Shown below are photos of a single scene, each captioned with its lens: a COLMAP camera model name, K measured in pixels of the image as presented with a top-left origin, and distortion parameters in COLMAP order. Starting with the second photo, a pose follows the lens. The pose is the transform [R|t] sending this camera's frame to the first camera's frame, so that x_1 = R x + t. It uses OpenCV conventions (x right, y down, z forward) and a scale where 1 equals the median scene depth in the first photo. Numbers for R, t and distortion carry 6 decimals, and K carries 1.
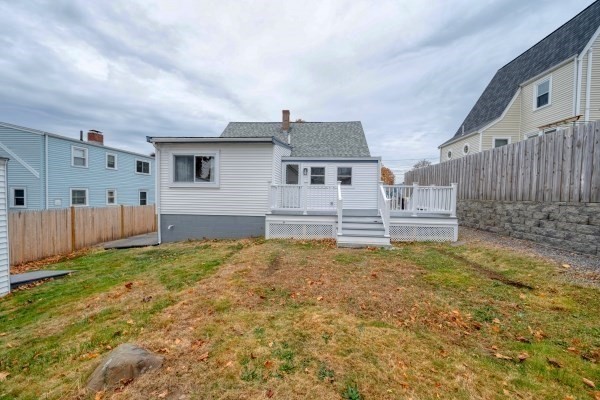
lens RADIAL K [[237.4, 0, 300.5], [0, 237.4, 202.9], [0, 0, 1]] dist [0.000679, -0.000256]
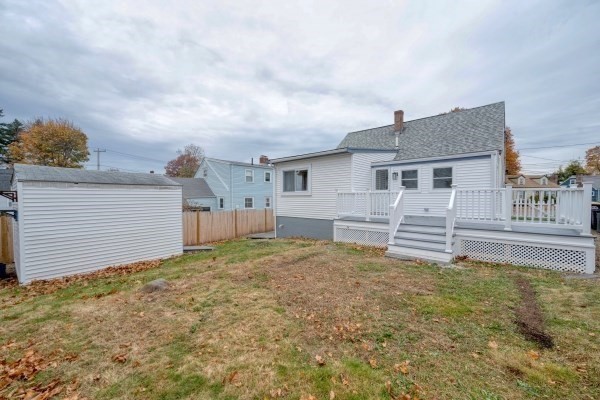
lens RADIAL K [[237.4, 0, 299.0], [0, 237.4, 199.1], [0, 0, 1]] dist [0.000679, -0.000256]
pose [[0.791869, -0.011300, -0.610586, 0.296524], [-0.008292, 0.999538, -0.029251, -0.008415], [0.610635, 0.028226, 0.791409, 0.016494]]
